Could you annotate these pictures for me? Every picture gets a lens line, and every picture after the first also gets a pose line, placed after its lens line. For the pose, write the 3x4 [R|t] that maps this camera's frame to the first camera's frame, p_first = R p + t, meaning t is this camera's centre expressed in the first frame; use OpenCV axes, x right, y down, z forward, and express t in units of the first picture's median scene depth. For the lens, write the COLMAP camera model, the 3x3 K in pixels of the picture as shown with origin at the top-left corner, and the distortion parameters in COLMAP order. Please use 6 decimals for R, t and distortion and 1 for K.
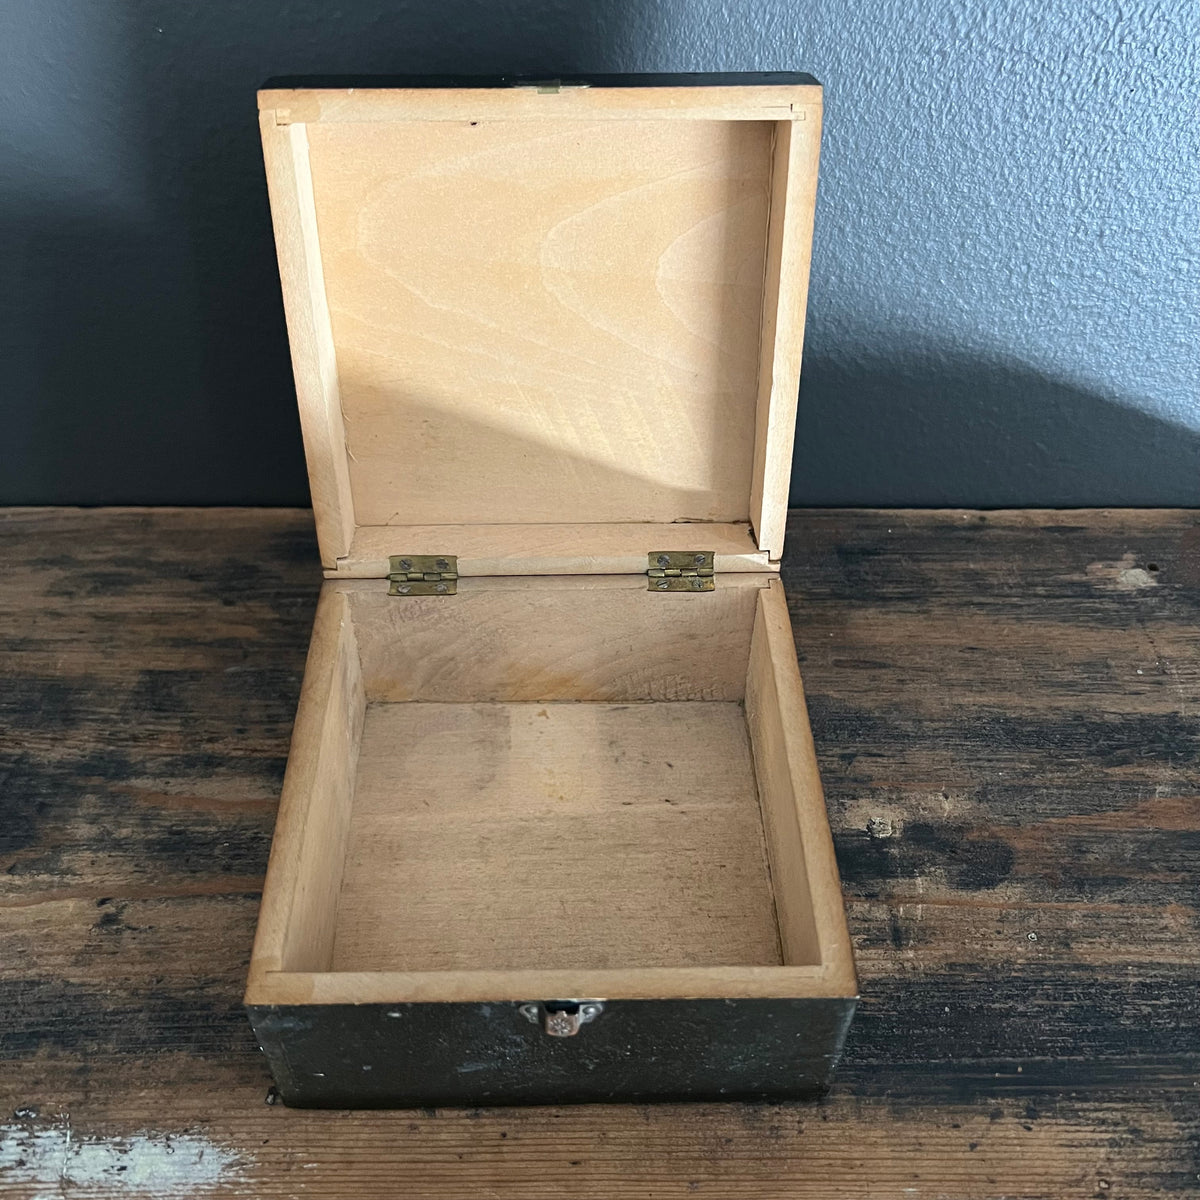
lens RADIAL K [[1205.5, 0, 590.1], [0, 1205.5, 511.2], [0, 0, 1]] dist [-0.015393, 0.014725]
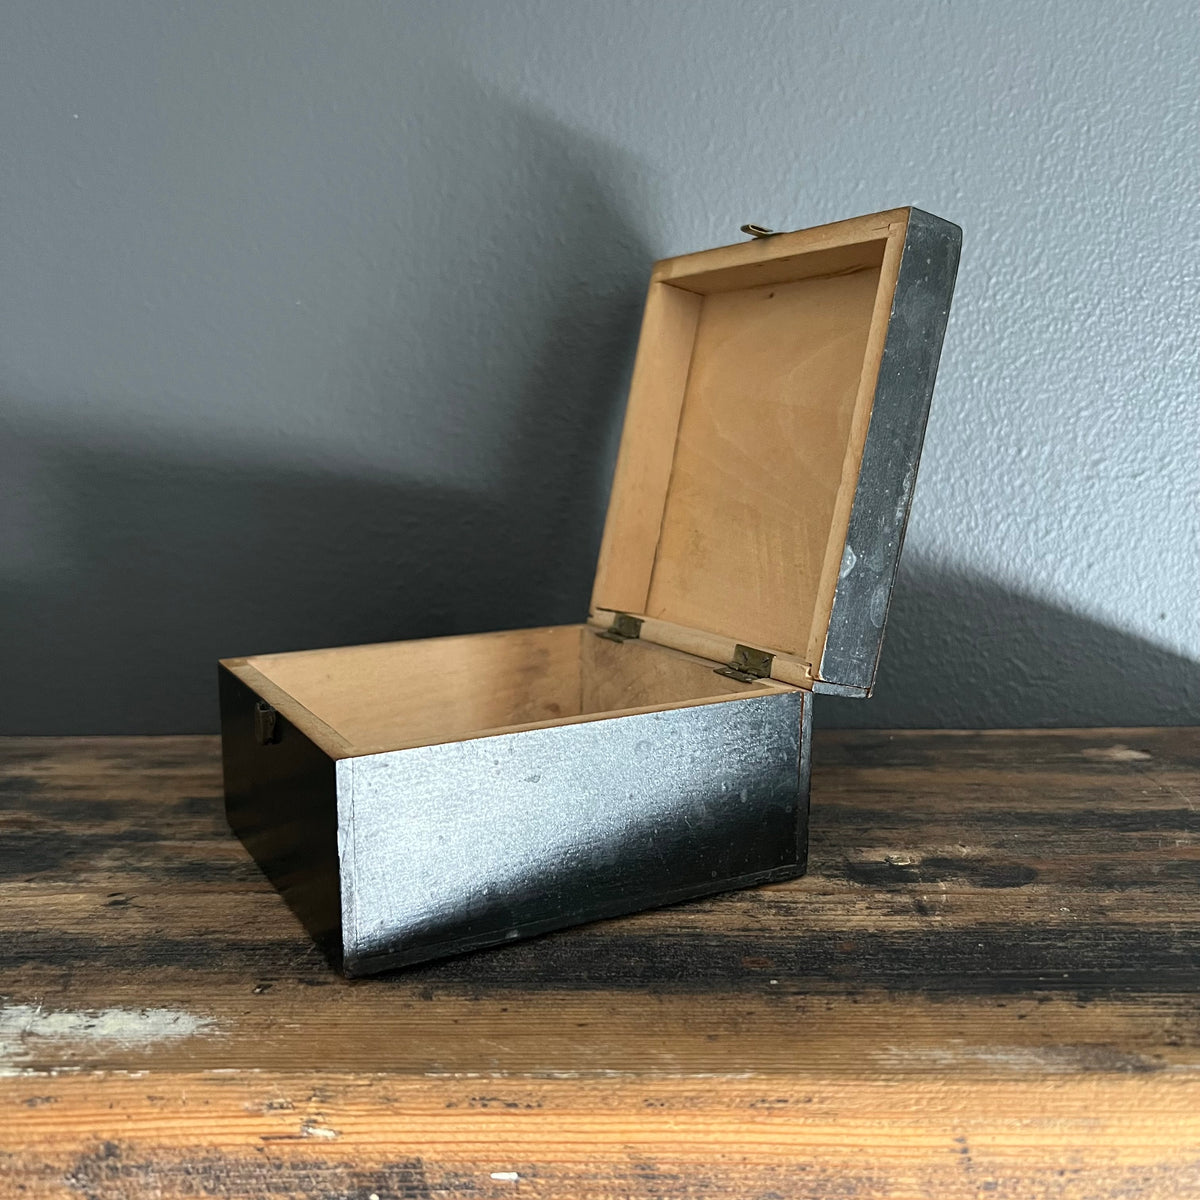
lens RADIAL K [[1188.0, 0, 594.4], [0, 1188.0, 597.7], [0, 0, 1]] dist [-0.025846, 0.027436]
pose [[0.999390, -0.013820, -0.032066, 0.026574], [-0.006744, 0.824636, -0.565624, 0.676817], [0.034260, 0.565496, 0.824039, 0.068837]]
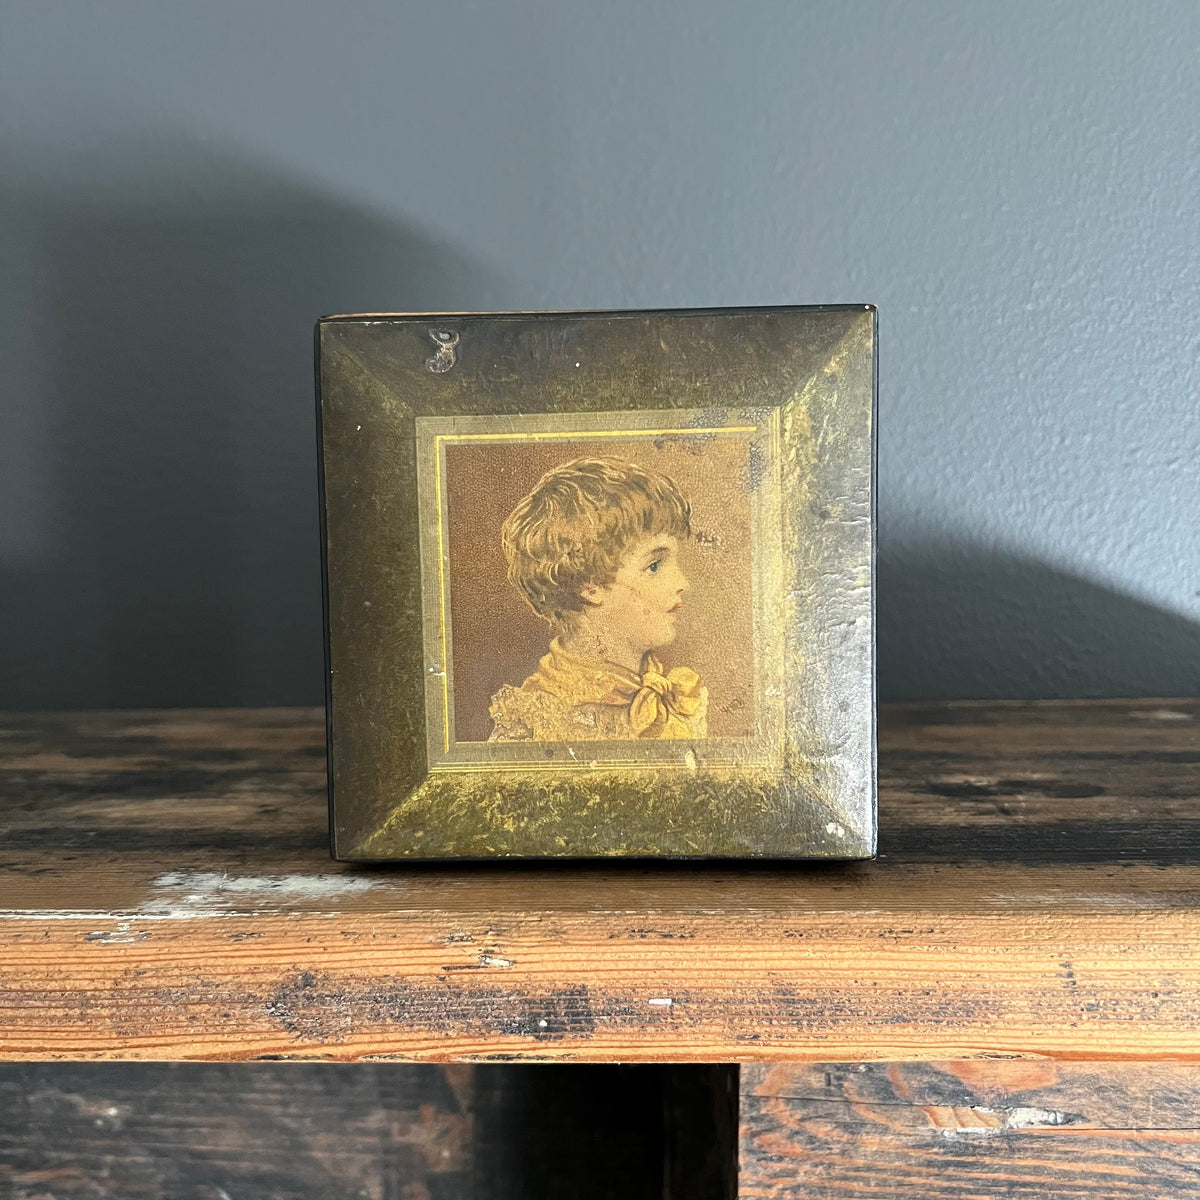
lens RADIAL K [[1190.8, 0, 600.6], [0, 1190.8, 597.0], [0, 0, 1]] dist [-0.020769, 0.020387]
pose [[0.999573, -0.014561, -0.025339, -0.071597], [-0.004301, 0.784311, -0.620353, 0.845579], [0.028907, 0.620197, 0.783913, 0.050967]]
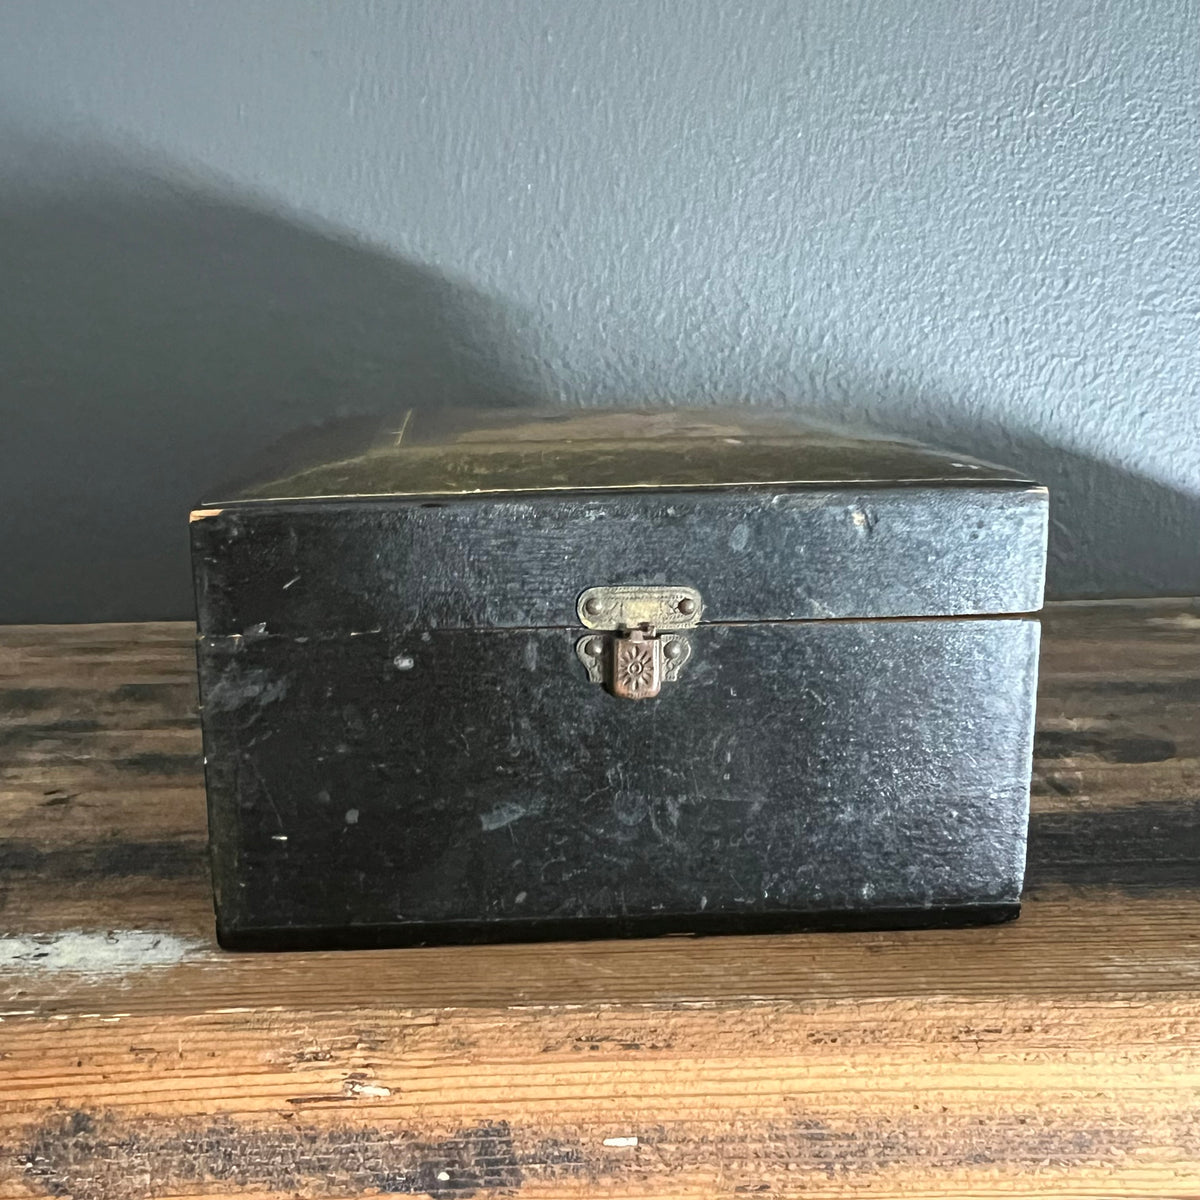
lens RADIAL K [[1170.6, 0, 513.4], [0, 1170.6, 539.9], [0, 0, 1]] dist [-0.015638, 0.012148]
pose [[0.999681, -0.025239, 0.001200, -0.097220], [0.021629, 0.830206, -0.557037, 0.627125], [0.013063, 0.556885, 0.830487, 0.269682]]
